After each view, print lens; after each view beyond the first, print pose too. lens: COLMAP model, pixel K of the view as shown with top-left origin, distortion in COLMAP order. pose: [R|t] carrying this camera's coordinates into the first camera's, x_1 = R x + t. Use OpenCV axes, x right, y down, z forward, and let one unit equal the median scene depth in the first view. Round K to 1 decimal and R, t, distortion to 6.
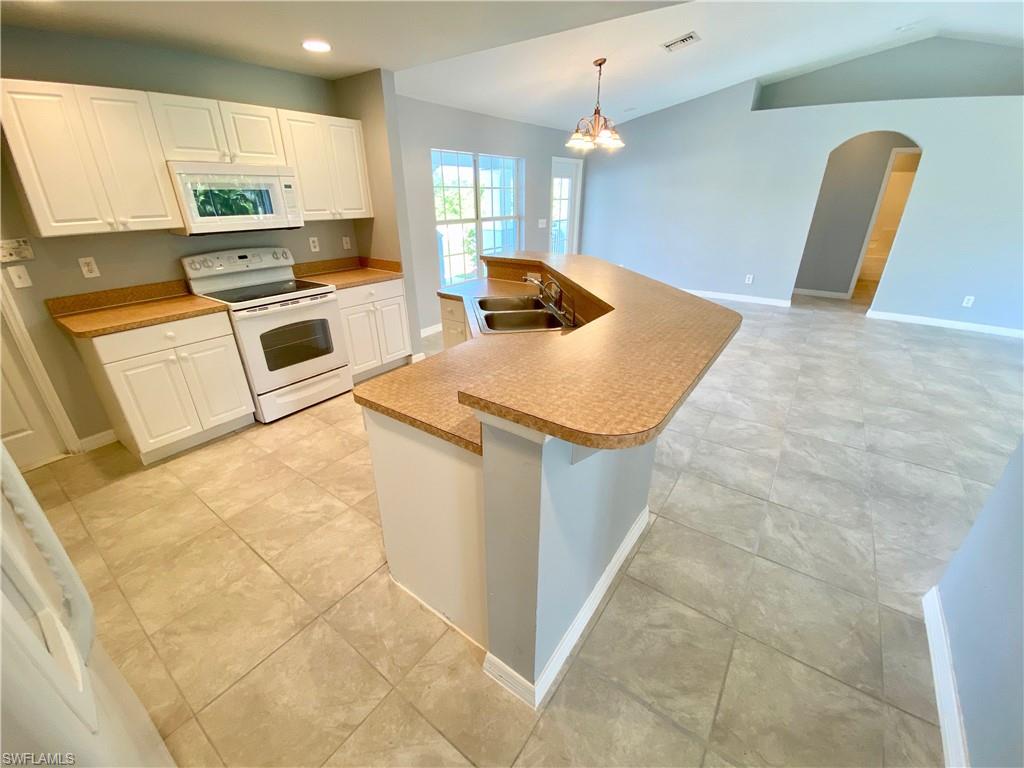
lens RADIAL K [[421.5, 0, 510.1], [0, 421.5, 384.5], [0, 0, 1]] dist [0.012108, -0.017172]
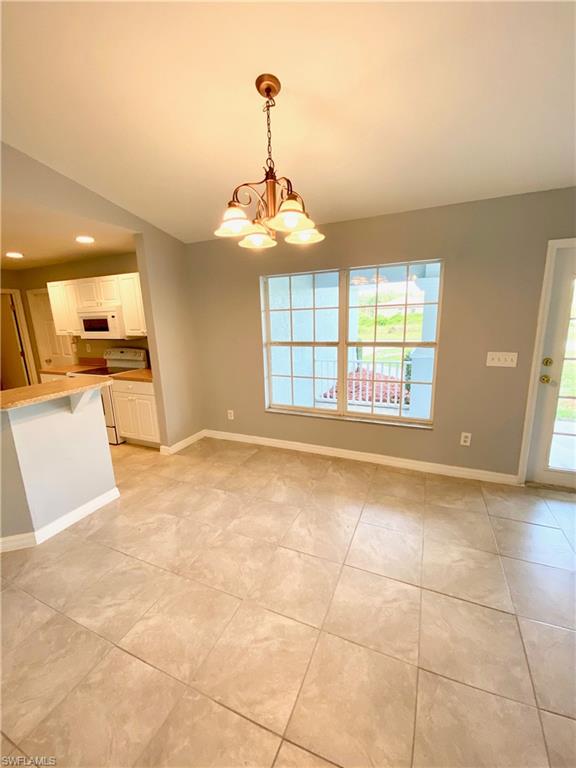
lens RADIAL K [[309.7, 0, 288.7], [0, 309.7, 380.2], [0, 0, 1]] dist [0.024772, -0.023353]
pose [[0.204377, 0.203519, -0.957502, 0.940701], [-0.374049, 0.920158, 0.115741, -0.686534], [0.904609, 0.334498, 0.264185, 1.484814]]
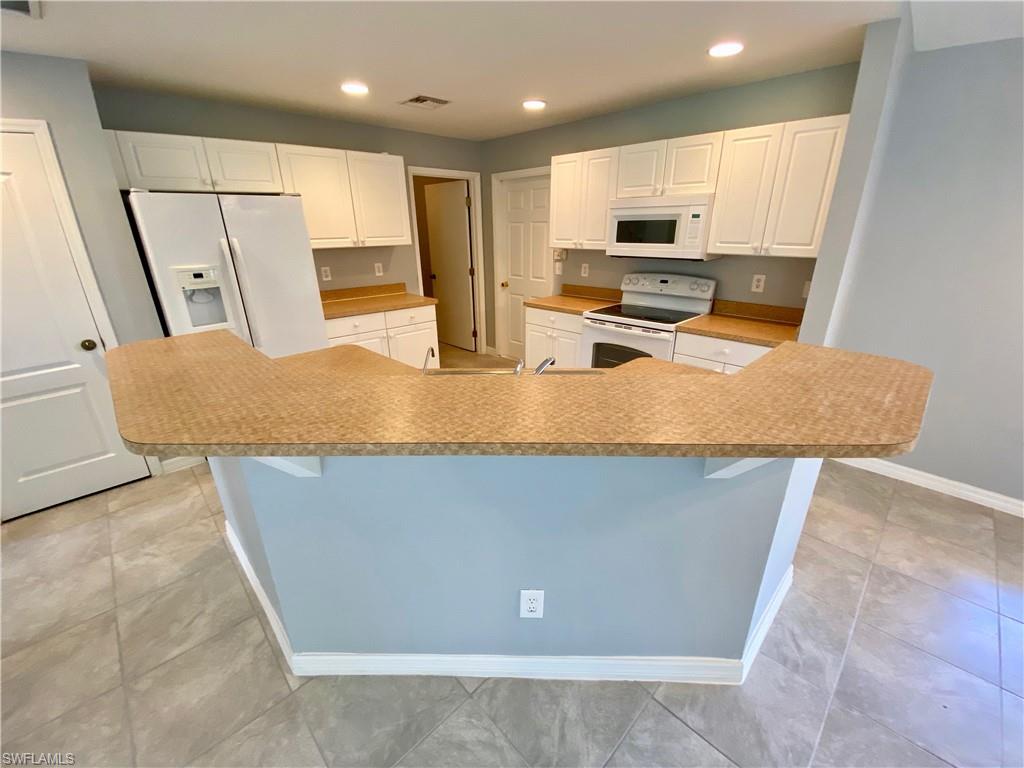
lens RADIAL K [[413.0, 0, 507.5], [0, 413.0, 385.2], [0, 0, 1]] dist [0.024772, -0.023353]
pose [[-0.180391, 0.362247, -0.914460, 0.552159], [-0.391337, 0.826526, 0.404611, -0.392847], [0.902394, 0.430850, -0.007337, 0.842513]]
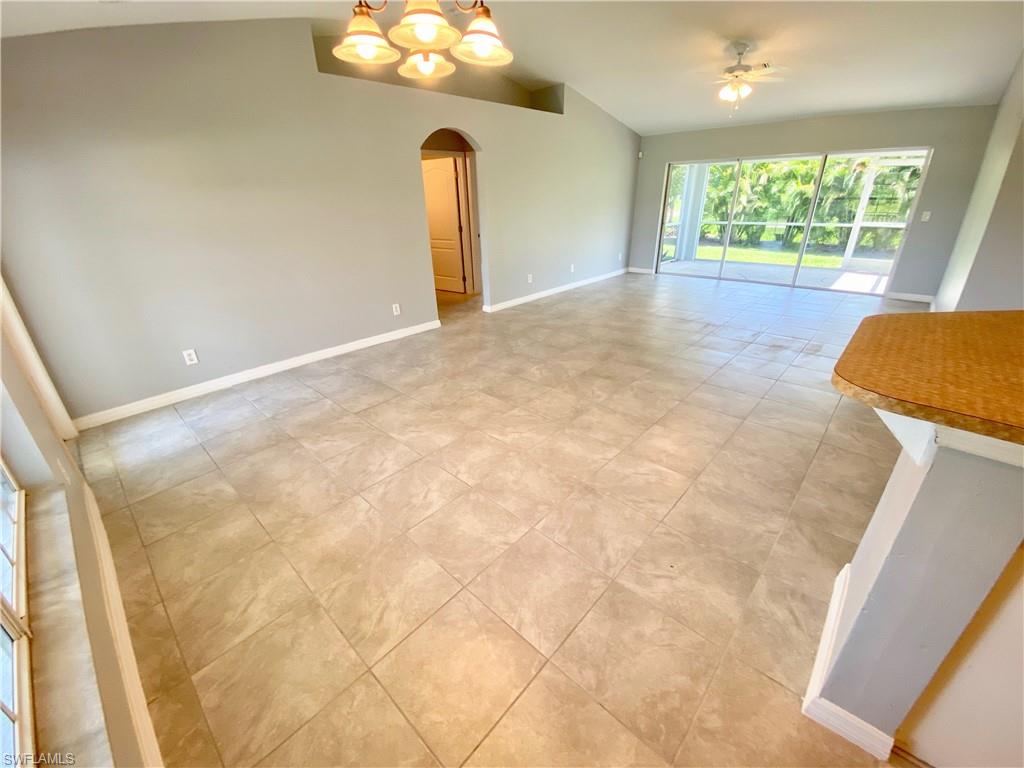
lens RADIAL K [[413.0, 0, 507.5], [0, 413.0, 385.2], [0, 0, 1]] dist [0.024772, -0.023353]
pose [[0.129418, -0.409409, 0.903125, -0.336639], [0.429656, 0.843998, 0.321035, -0.632822], [-0.893670, 0.346486, 0.285133, 1.424313]]
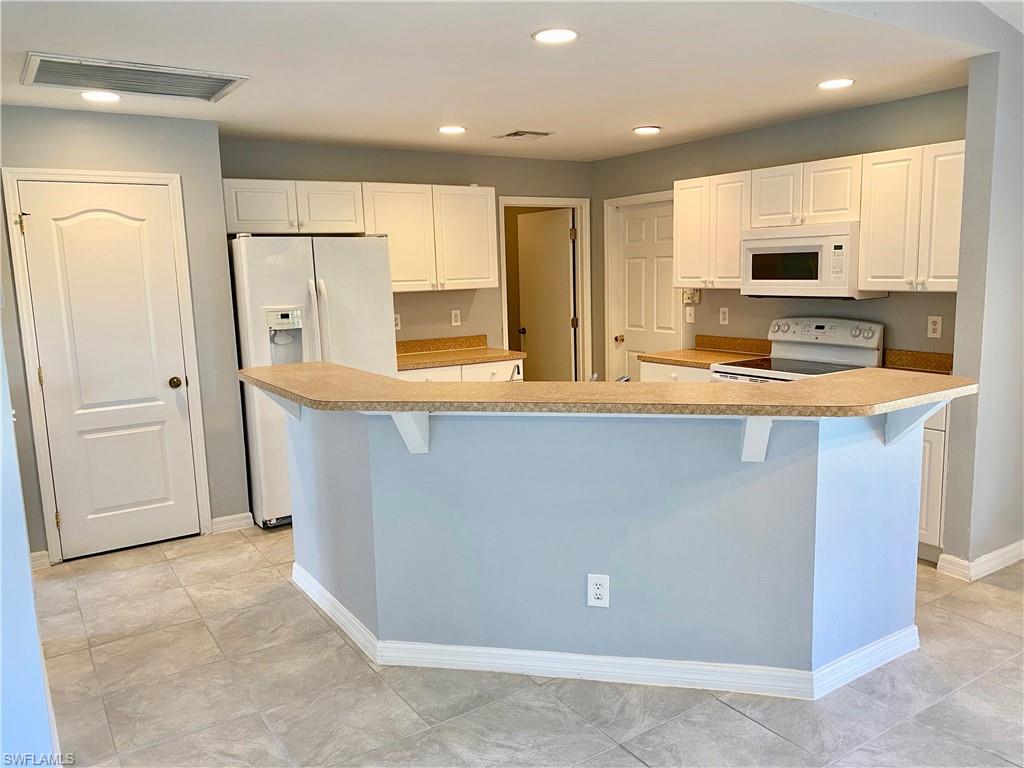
lens RADIAL K [[782.2, 0, 512.0], [0, 782.2, 384.0], [0, 0, 1]] dist [0.013521, -0.002365]
pose [[-0.357940, 0.155617, -0.920686, 1.113124], [-0.354778, 0.889404, 0.288258, -0.477284], [0.863720, 0.429818, -0.263144, 1.030674]]
